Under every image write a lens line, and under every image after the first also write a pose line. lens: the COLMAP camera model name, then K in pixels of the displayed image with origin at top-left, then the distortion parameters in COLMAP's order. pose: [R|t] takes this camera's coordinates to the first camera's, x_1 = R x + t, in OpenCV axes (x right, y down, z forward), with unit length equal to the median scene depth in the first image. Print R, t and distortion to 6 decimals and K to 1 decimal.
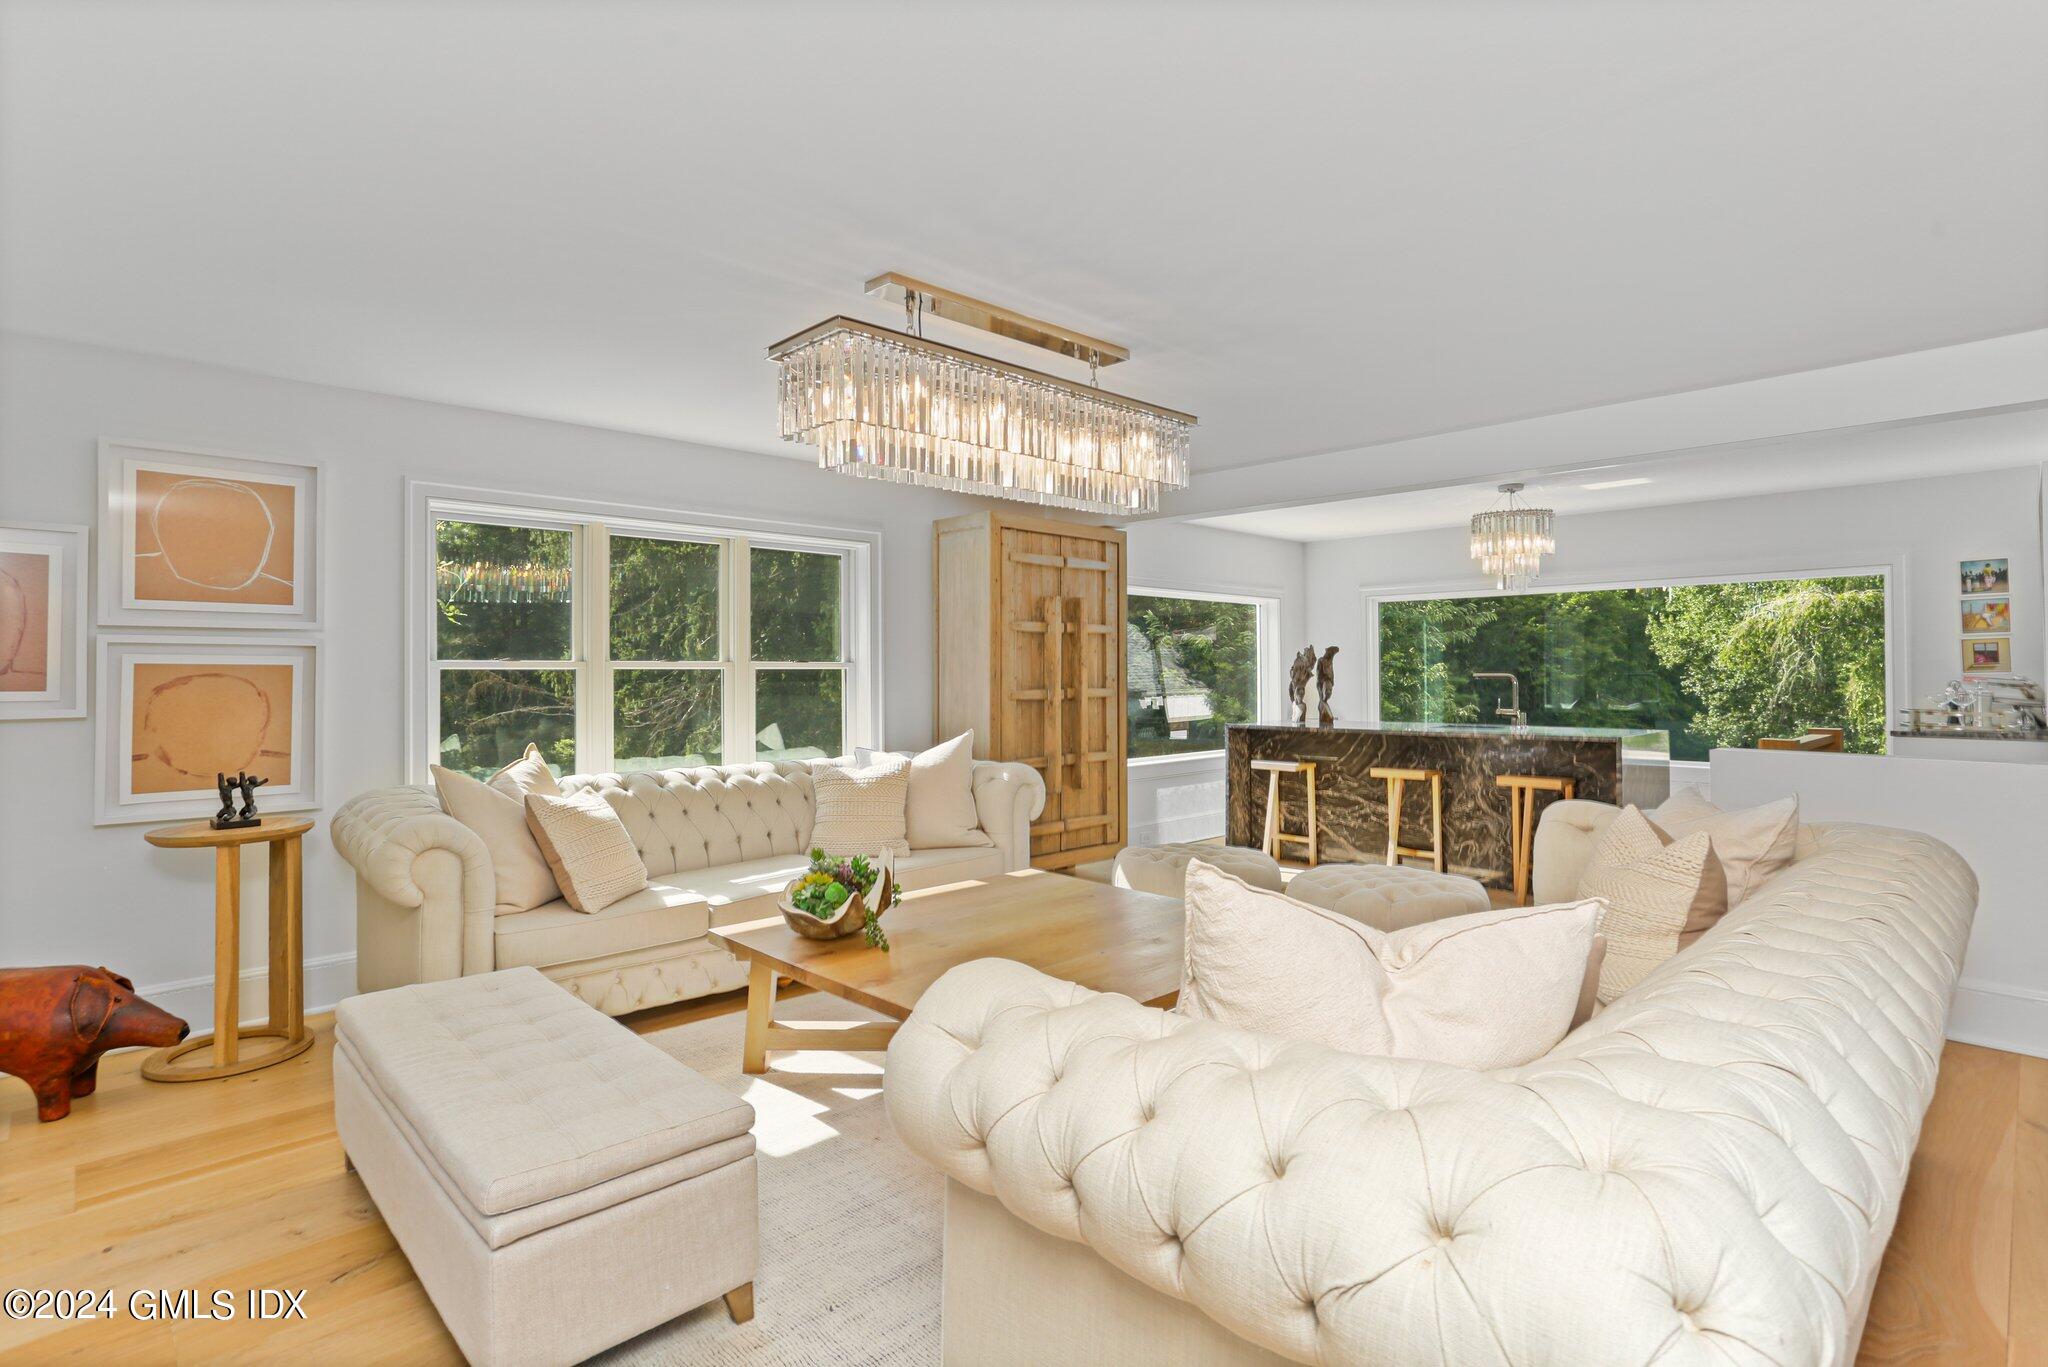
lens RADIAL K [[1011.8, 0, 1024.0], [0, 1011.8, 683.5], [0, 0, 1]] dist [-0.053098, 0.034302]
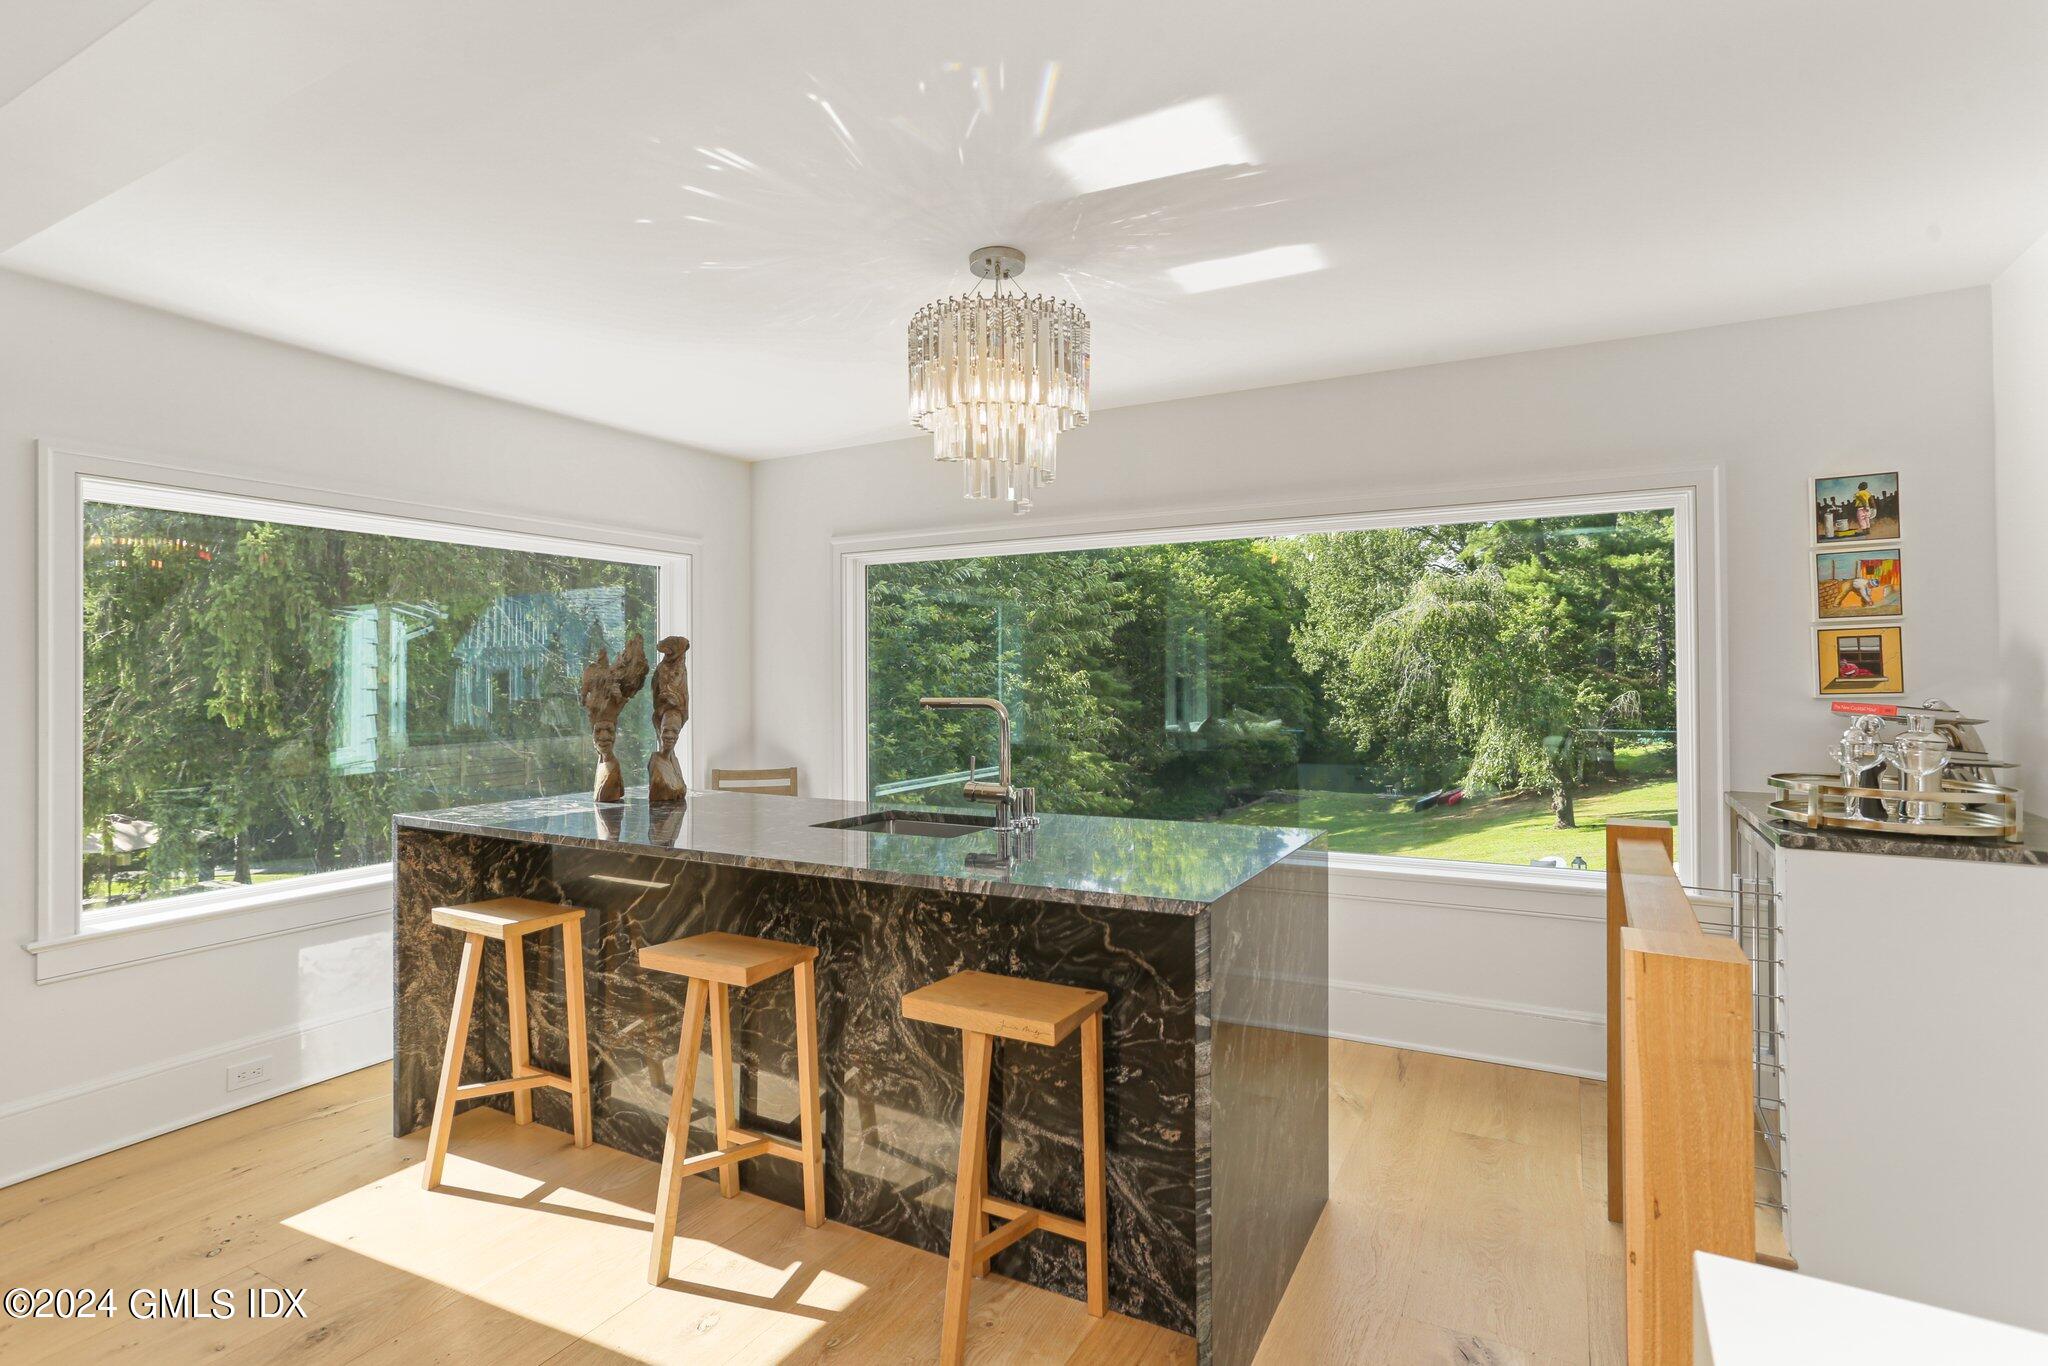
lens RADIAL K [[1011.8, 0, 1024.0], [0, 1011.8, 683.0], [0, 0, 1]] dist [-0.053098, 0.034302]
pose [[0.955239, -0.001719, 0.295831, 0.365439], [0.003229, 0.999984, -0.004616, -0.014570], [-0.295818, 0.005365, 0.955229, 0.578235]]
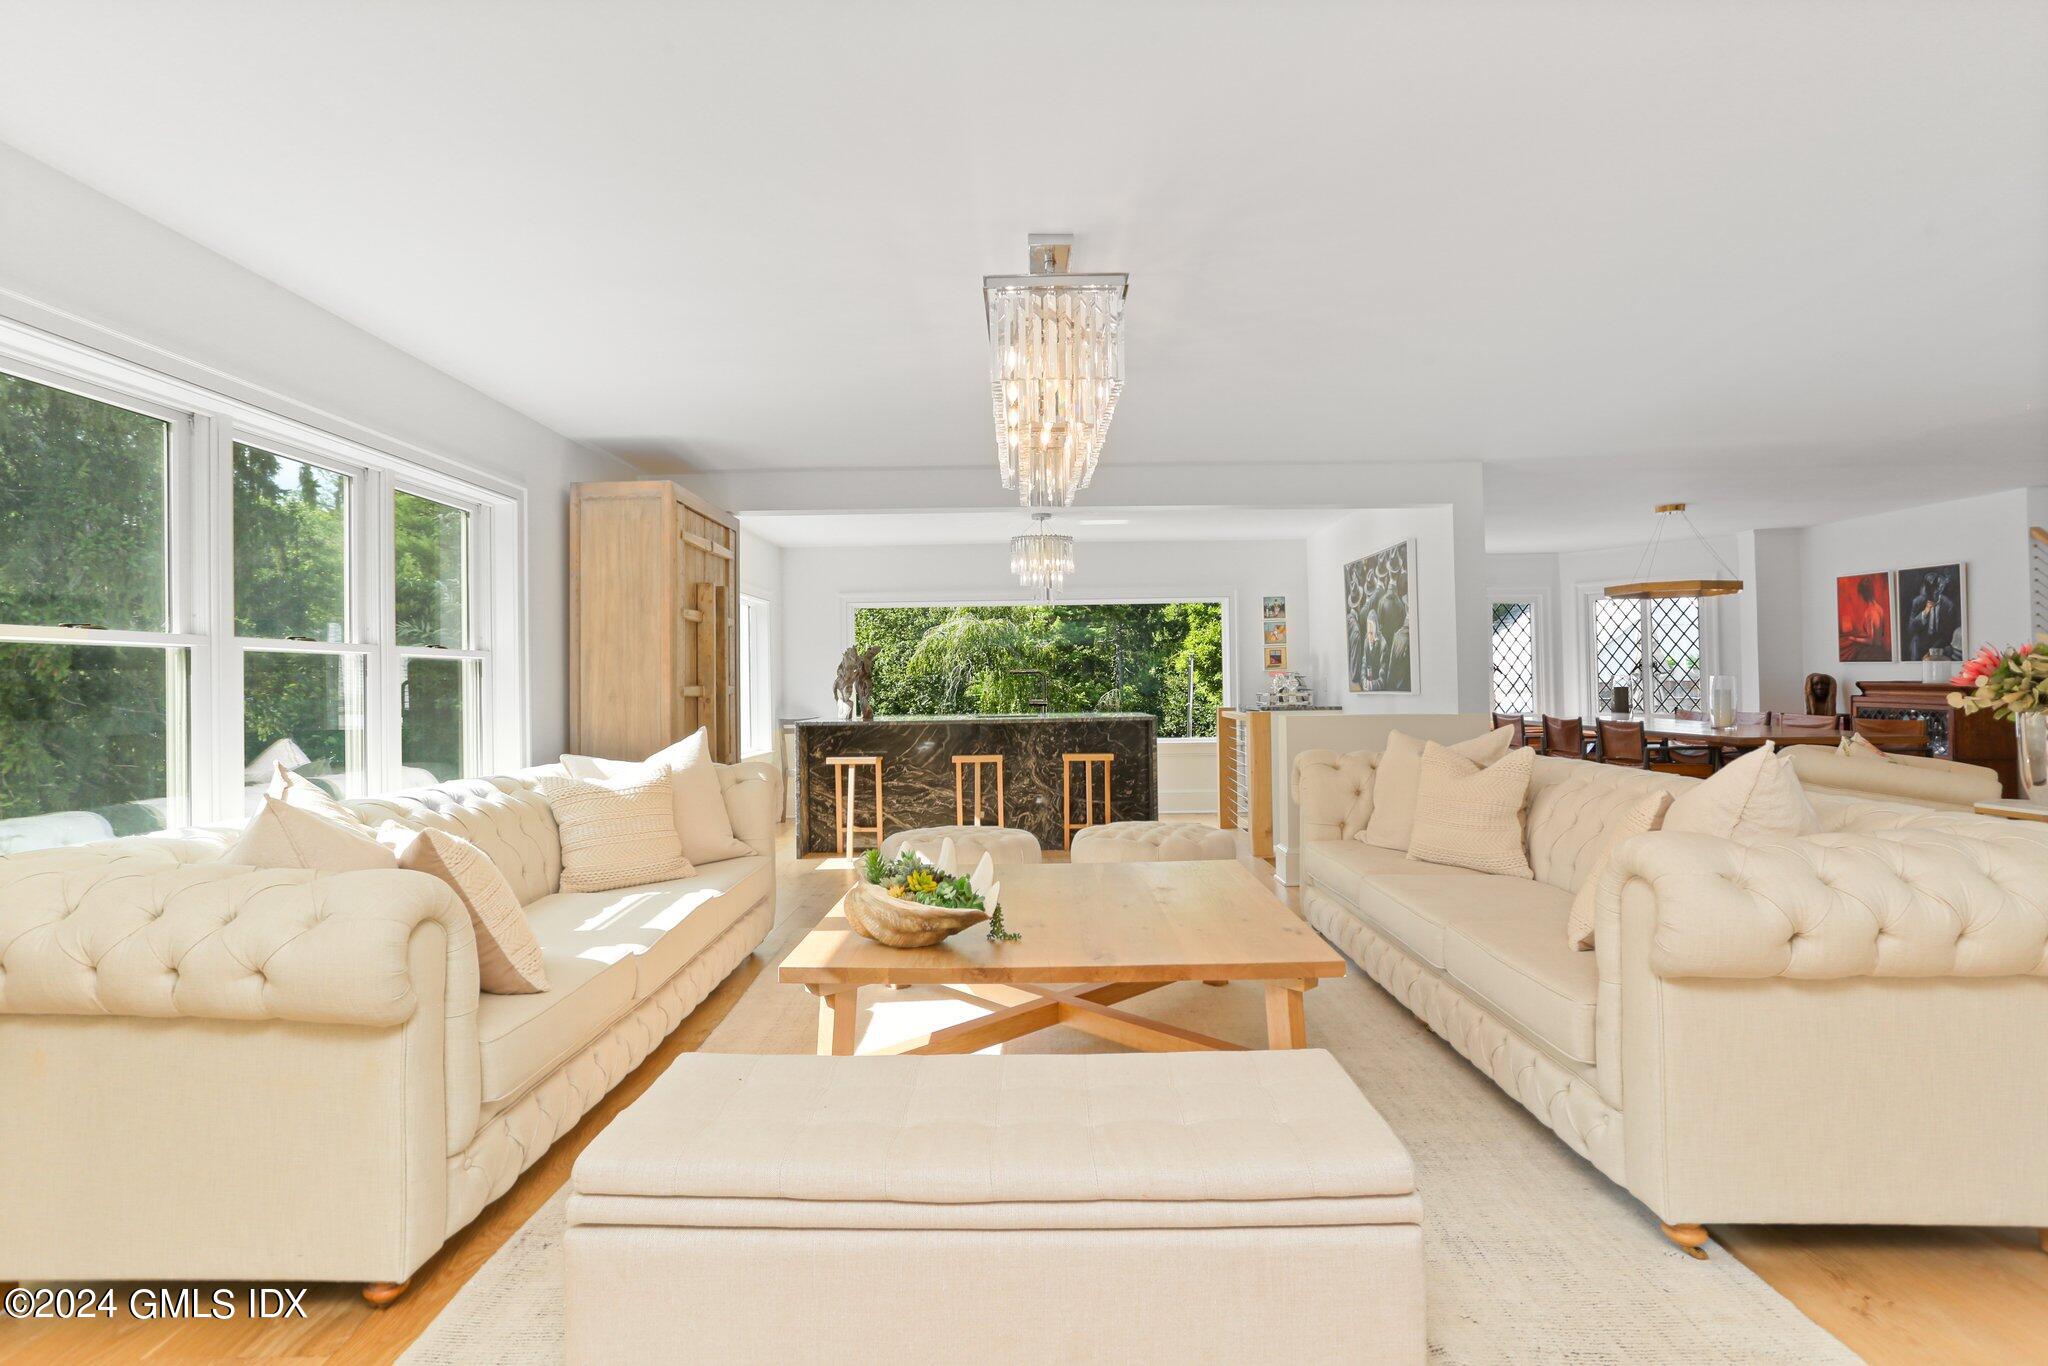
lens RADIAL K [[1011.8, 0, 1024.0], [0, 1011.8, 683.0], [0, 0, 1]] dist [-0.053098, 0.034302]
pose [[0.708087, -0.005983, 0.706100, -0.377808], [0.017232, 0.999813, -0.008809, 0.015127], [-0.705915, 0.018406, 0.708057, 0.150822]]
